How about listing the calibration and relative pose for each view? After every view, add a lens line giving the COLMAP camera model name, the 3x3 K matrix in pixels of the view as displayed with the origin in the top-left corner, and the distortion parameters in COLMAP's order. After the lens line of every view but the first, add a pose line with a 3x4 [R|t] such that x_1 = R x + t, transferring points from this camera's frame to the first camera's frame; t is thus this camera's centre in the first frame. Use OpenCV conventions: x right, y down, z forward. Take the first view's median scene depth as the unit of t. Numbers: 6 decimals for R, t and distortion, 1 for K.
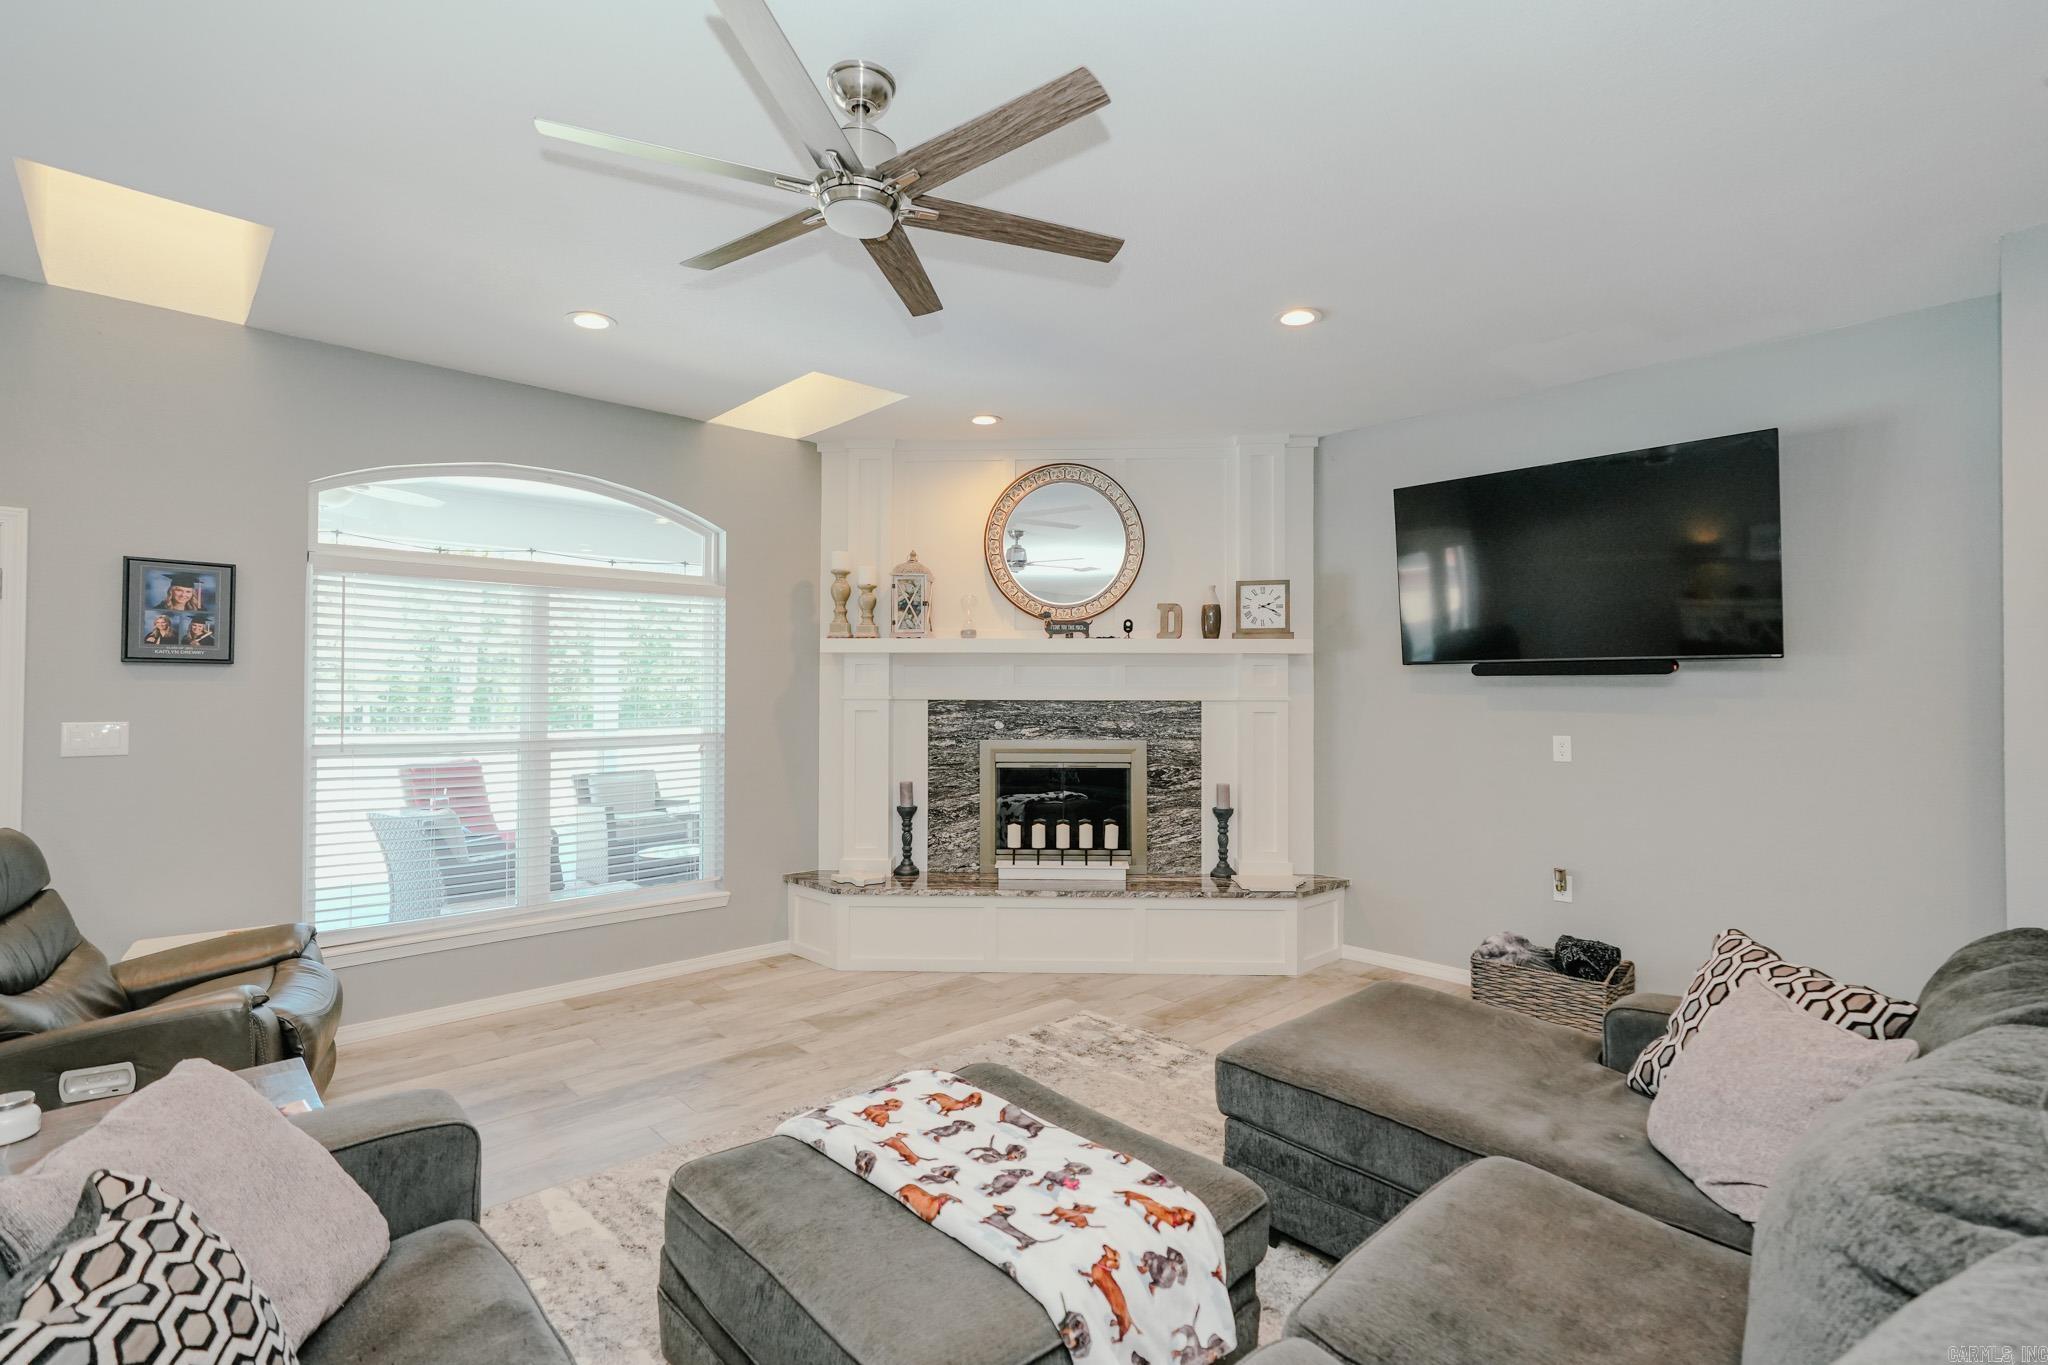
lens RADIAL K [[948.8, 0, 1024.0], [0, 948.8, 682.5], [0, 0, 1]] dist [0.001100, 0.000209]
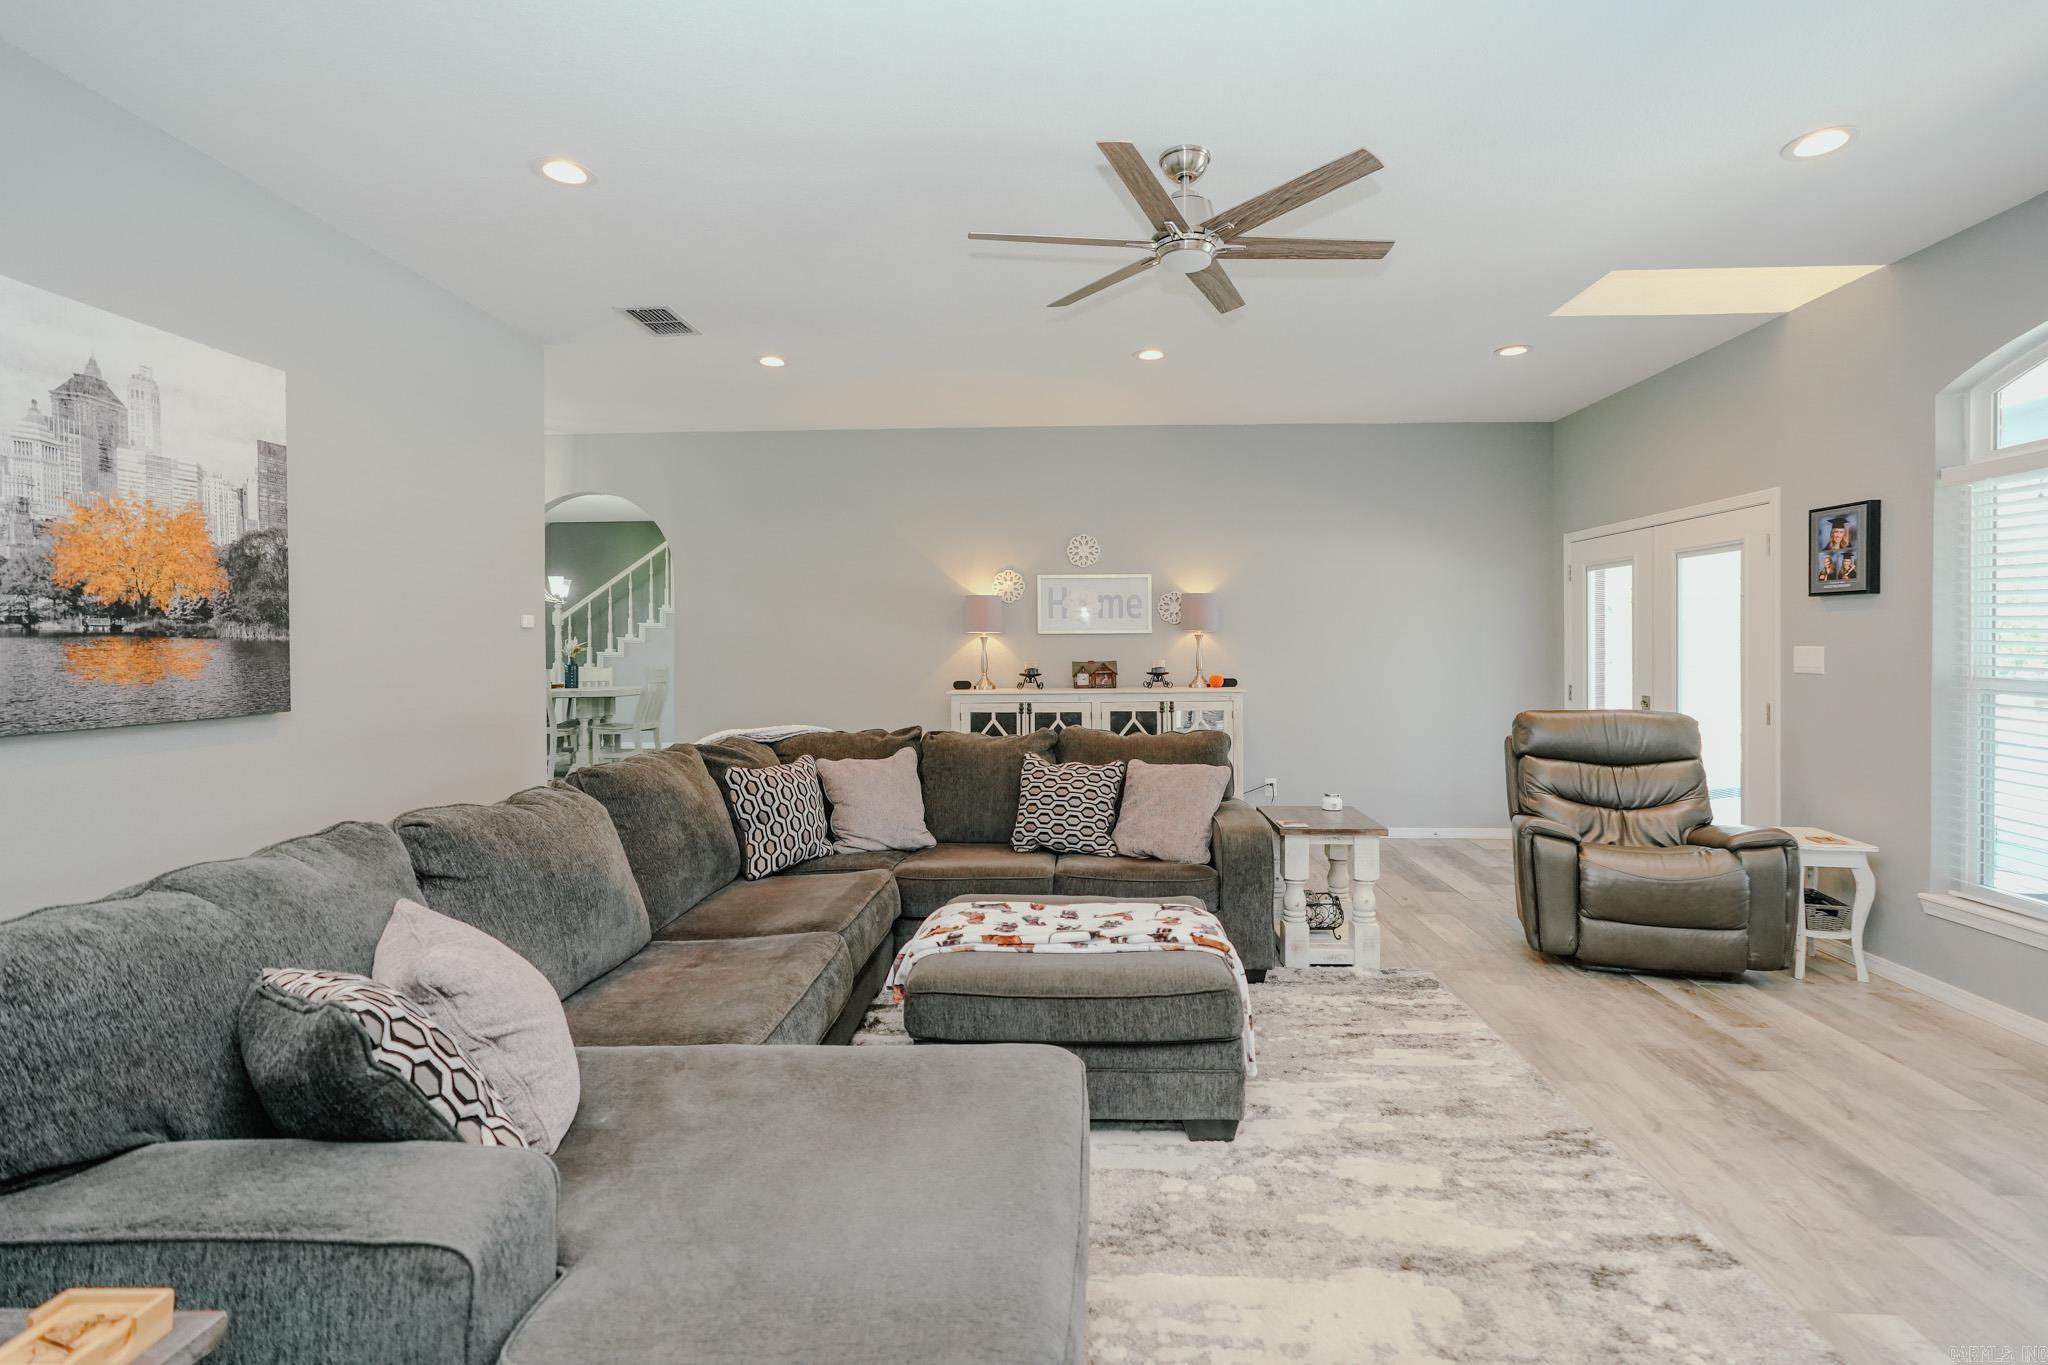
lens RADIAL K [[937.7, 0, 1037.0], [0, 937.7, 658.2], [0, 0, 1]] dist [-0.019763, 0.017556]
pose [[-0.723861, 0.009017, -0.689887, 0.566201], [0.012526, 0.999922, -0.000073, 0.041512], [0.689832, -0.008695, -0.723917, 1.129297]]
